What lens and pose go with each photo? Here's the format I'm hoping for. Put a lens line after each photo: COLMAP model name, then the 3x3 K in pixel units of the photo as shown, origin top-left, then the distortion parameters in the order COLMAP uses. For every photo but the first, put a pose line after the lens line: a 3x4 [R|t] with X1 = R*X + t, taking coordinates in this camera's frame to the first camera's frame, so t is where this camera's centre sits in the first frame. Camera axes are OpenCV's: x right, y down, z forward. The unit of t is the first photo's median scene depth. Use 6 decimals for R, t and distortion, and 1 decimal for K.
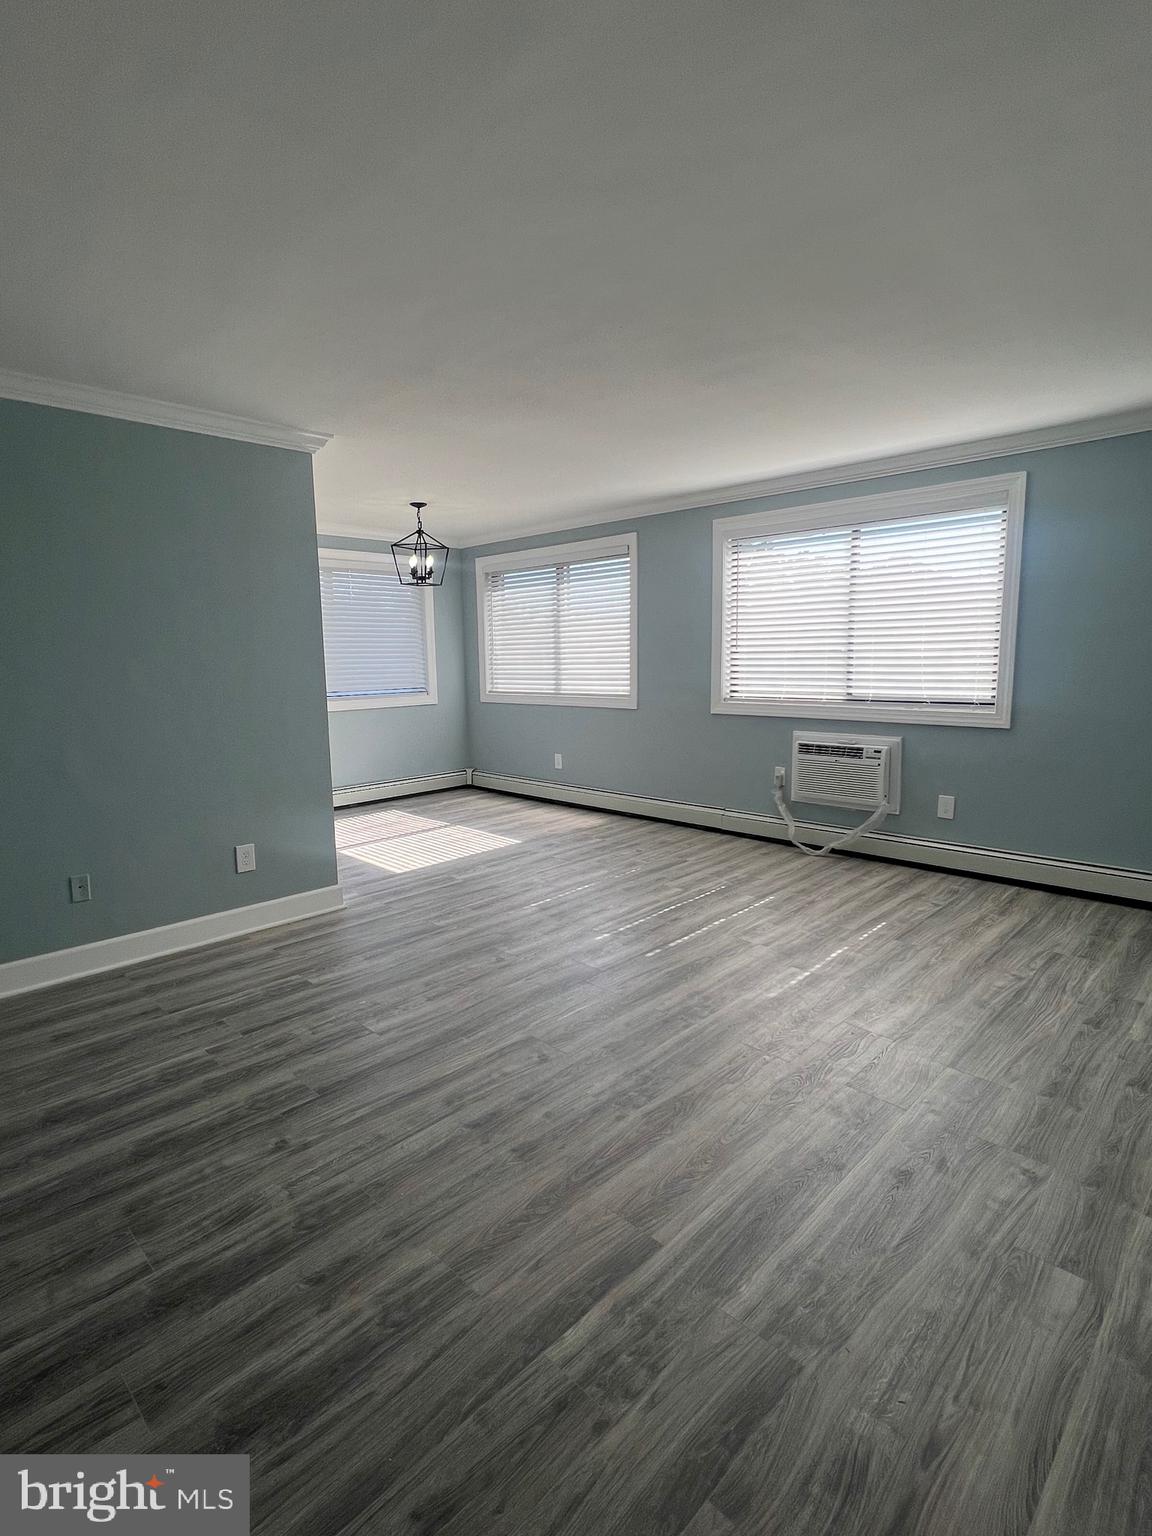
lens RADIAL K [[766.6, 0, 572.5], [0, 766.6, 763.9], [0, 0, 1]] dist [-0.006506, 0.001692]
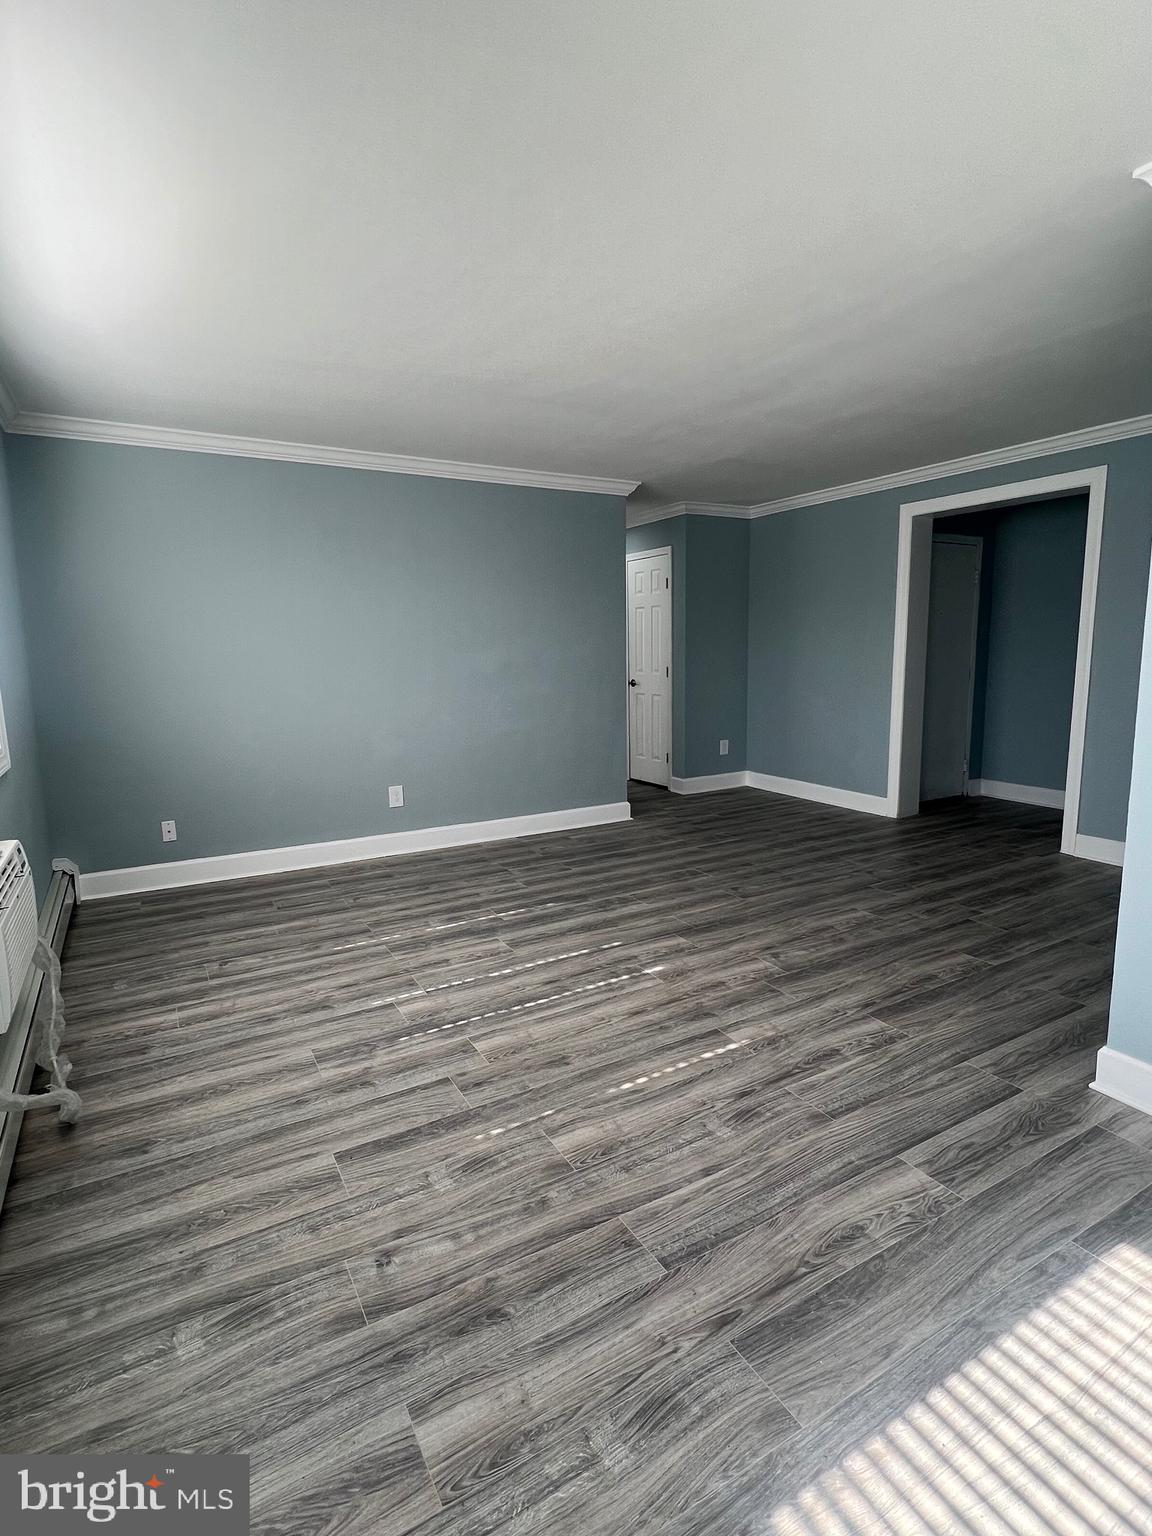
lens RADIAL K [[766.6, 0, 576.5], [0, 766.6, 765.3], [0, 0, 1]] dist [-0.006506, 0.001692]
pose [[-0.963013, -0.005617, 0.269398, -0.087327], [0.073910, 0.955931, 0.284136, -0.197083], [-0.259122, 0.293538, -0.920159, 1.445964]]
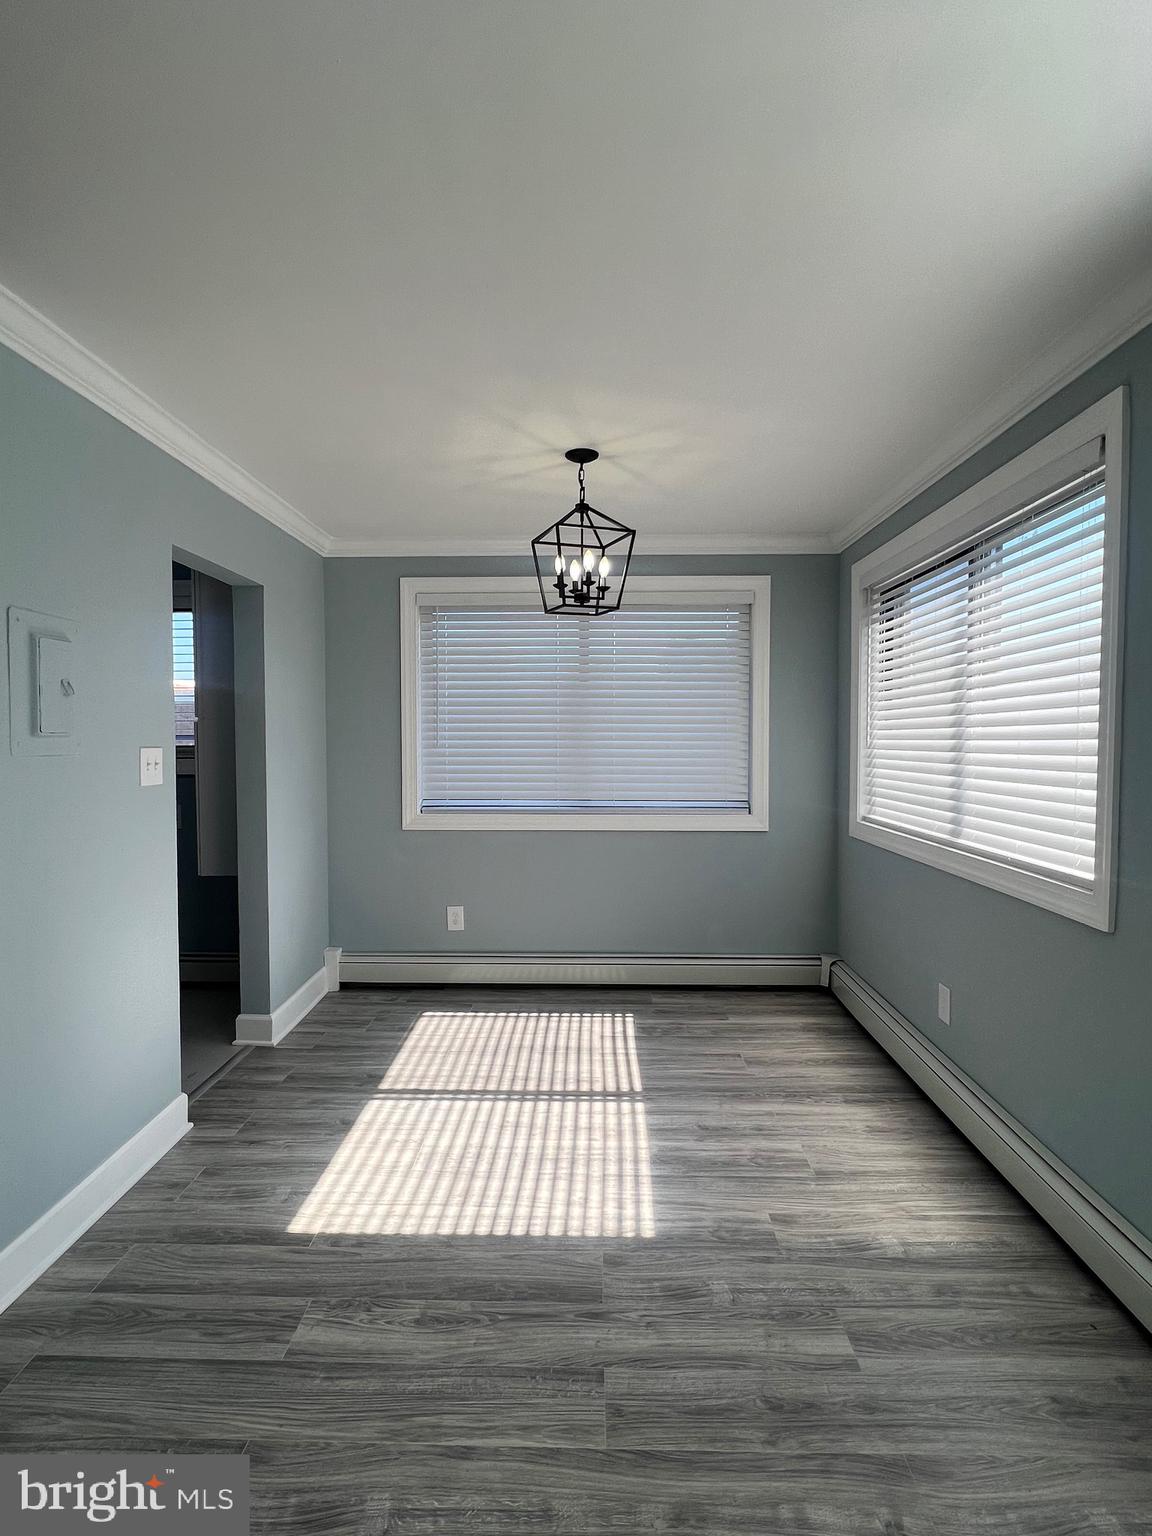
lens RADIAL K [[766.6, 0, 577.2], [0, 766.6, 766.5], [0, 0, 1]] dist [-0.006506, 0.001692]
pose [[0.684236, 0.045009, -0.727870, 0.224519], [-0.116482, 0.992025, -0.048156, -0.138724], [0.719898, 0.117733, 0.684022, 0.861236]]
